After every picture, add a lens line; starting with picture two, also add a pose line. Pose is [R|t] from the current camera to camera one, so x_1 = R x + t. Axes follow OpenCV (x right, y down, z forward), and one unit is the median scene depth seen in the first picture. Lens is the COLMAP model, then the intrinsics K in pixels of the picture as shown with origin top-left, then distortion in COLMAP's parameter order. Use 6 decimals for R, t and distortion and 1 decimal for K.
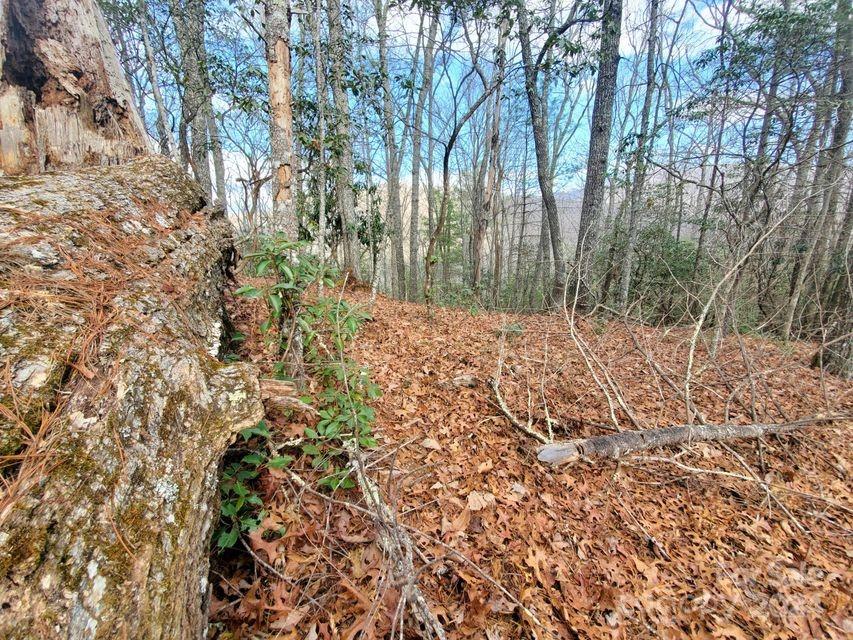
lens RADIAL K [[339.3, 0, 426.5], [0, 339.3, 320.0], [0, 0, 1]] dist [0.001115, -0.011046]
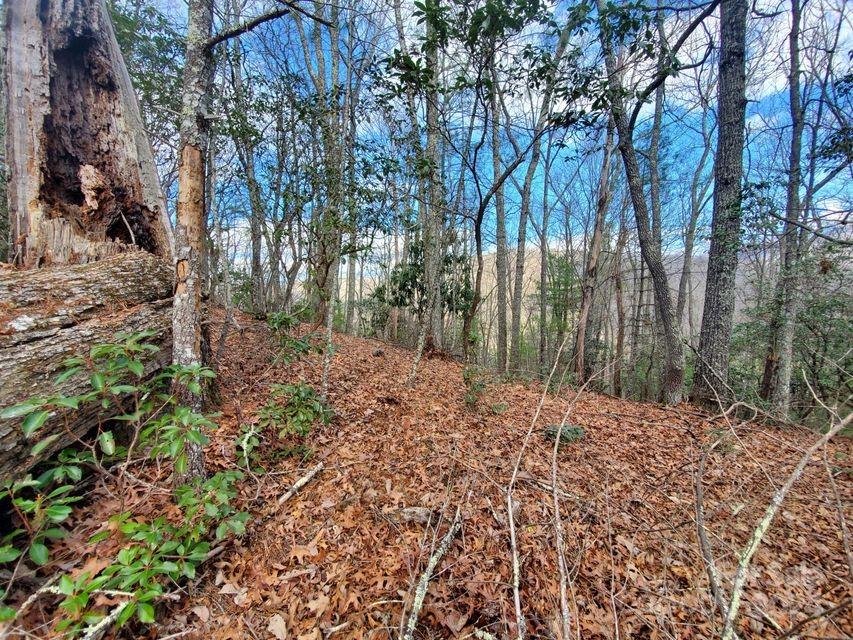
lens RADIAL K [[339.3, 0, 426.5], [0, 339.3, 320.0], [0, 0, 1]] dist [0.001115, -0.011046]
pose [[0.941049, 0.031257, -0.336822, 0.307883], [-0.090712, 0.982569, -0.162261, -0.104251], [0.325879, 0.183249, 0.927482, 0.191006]]
